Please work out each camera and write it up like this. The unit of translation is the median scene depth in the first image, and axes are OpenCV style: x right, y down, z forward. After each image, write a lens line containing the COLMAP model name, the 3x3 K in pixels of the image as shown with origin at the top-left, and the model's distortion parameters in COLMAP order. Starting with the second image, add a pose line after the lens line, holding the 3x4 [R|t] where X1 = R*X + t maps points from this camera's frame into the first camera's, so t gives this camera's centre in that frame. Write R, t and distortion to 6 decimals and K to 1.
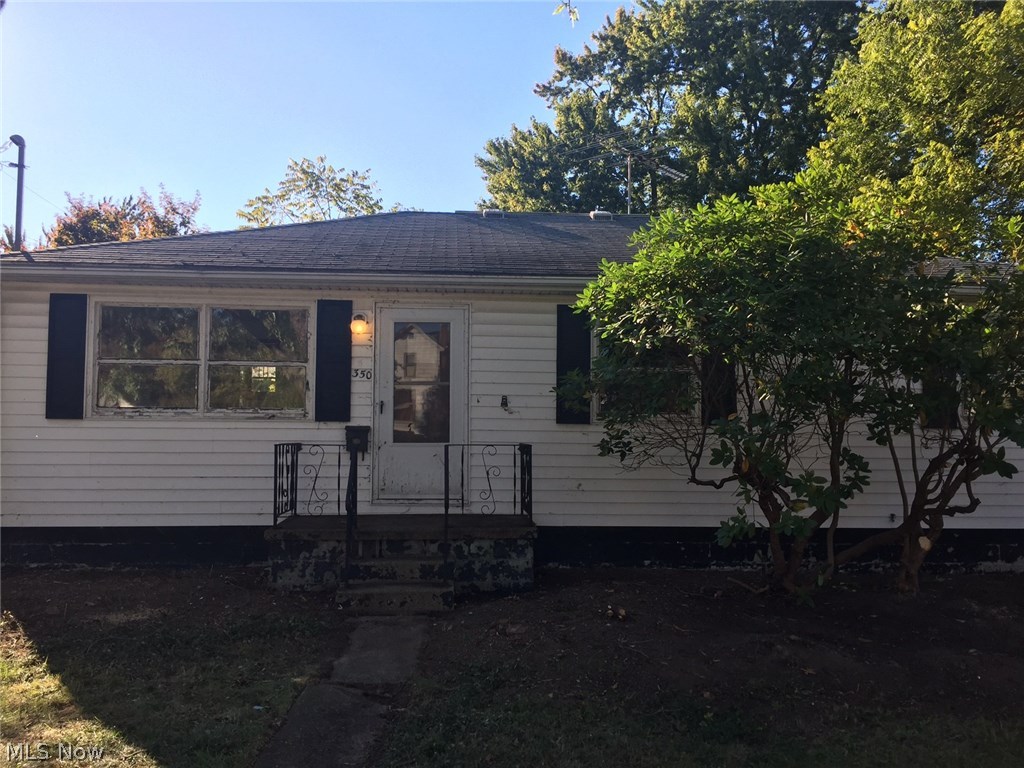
lens RADIAL K [[871.2, 0, 512.0], [0, 871.2, 384.0], [0, 0, 1]] dist [0.041507, -0.022109]
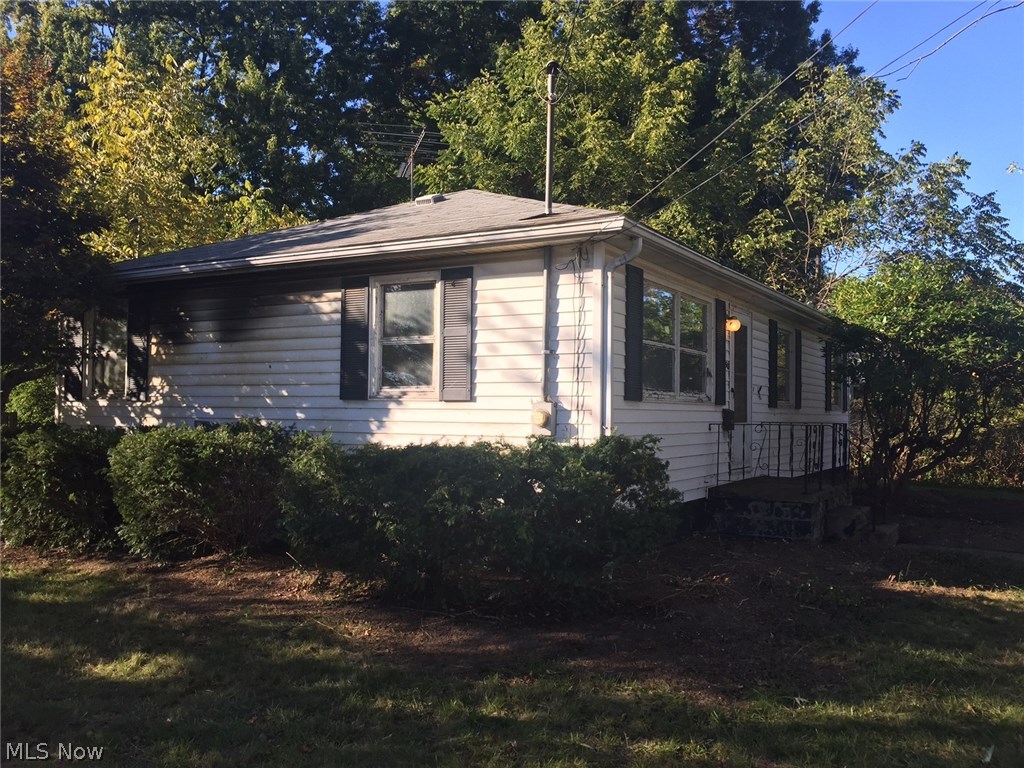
lens RADIAL K [[871.2, 0, 512.0], [0, 871.2, 384.0], [0, 0, 1]] dist [0.041507, -0.022109]
pose [[0.576849, 0.024578, 0.816481, -1.306480], [-0.054138, 0.998500, 0.008191, 0.020536], [-0.815055, -0.048927, 0.577315, 0.554317]]
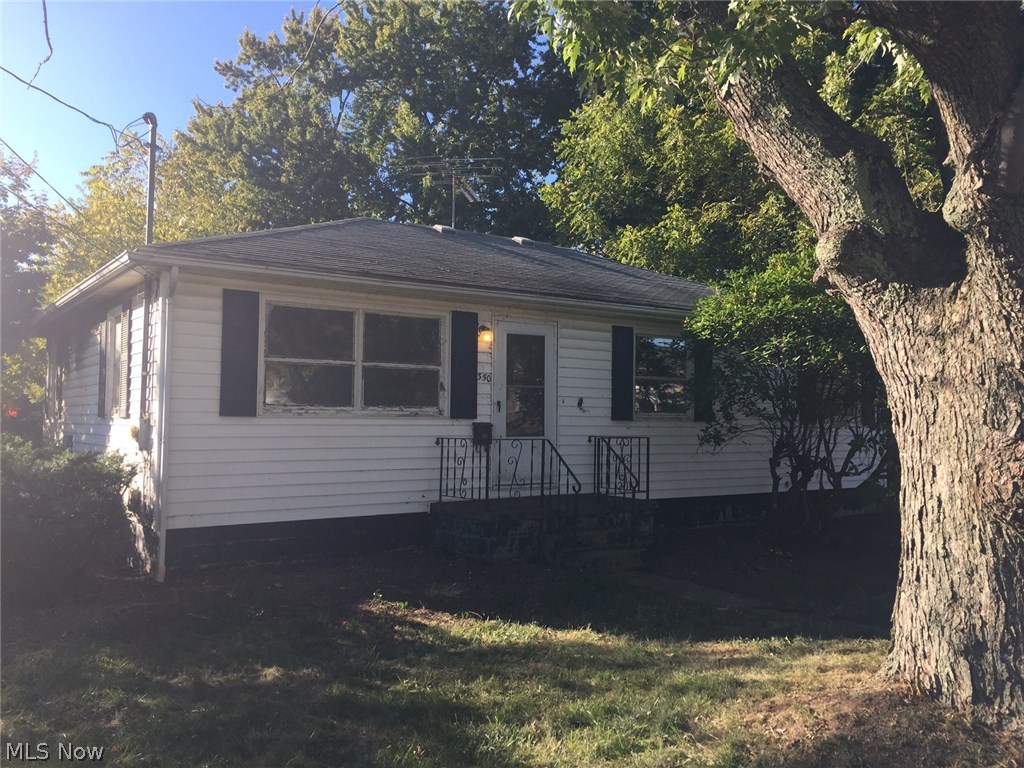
lens RADIAL K [[871.2, 0, 512.0], [0, 871.2, 384.0], [0, 0, 1]] dist [0.041507, -0.022109]
pose [[0.858886, 0.019779, 0.511784, -0.730260], [-0.026552, 0.999630, 0.005927, -0.010562], [-0.511478, -0.018679, 0.859094, -0.007608]]
